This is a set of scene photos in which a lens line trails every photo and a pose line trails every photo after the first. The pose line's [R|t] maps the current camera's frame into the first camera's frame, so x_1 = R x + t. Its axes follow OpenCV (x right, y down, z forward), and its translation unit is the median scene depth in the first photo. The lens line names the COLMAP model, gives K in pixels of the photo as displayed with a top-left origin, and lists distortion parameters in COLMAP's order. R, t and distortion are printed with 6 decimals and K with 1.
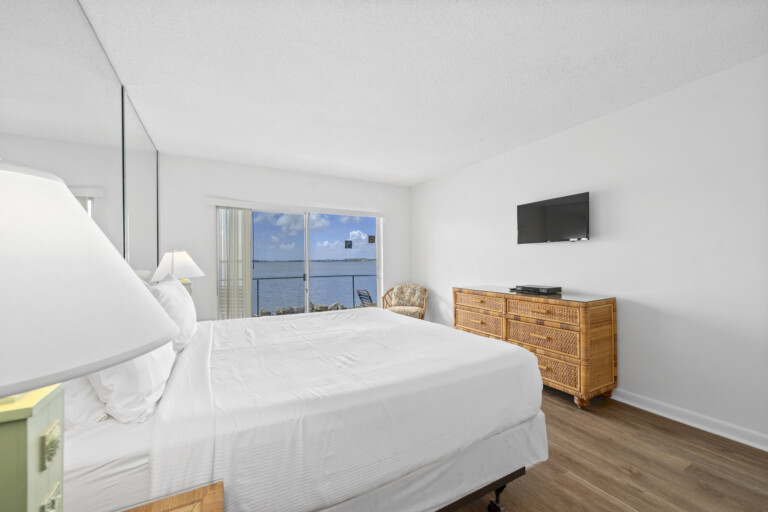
lens RADIAL K [[298.3, 0, 384.9], [0, 298.3, 259.6], [0, 0, 1]] dist [0.000106, 0.000081]
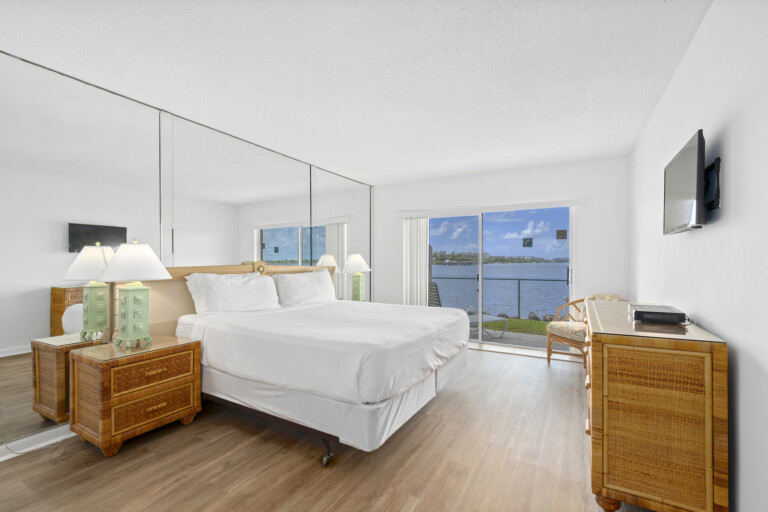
lens RADIAL K [[342.7, 0, 383.1], [0, 342.7, 259.0], [0, 0, 1]] dist [-0.005916, -0.000254]
pose [[0.510274, -0.000847, -0.860012, 0.549776], [-0.000024, 1.000000, -0.000999, -0.002678], [0.860012, 0.000530, 0.510274, 0.147022]]
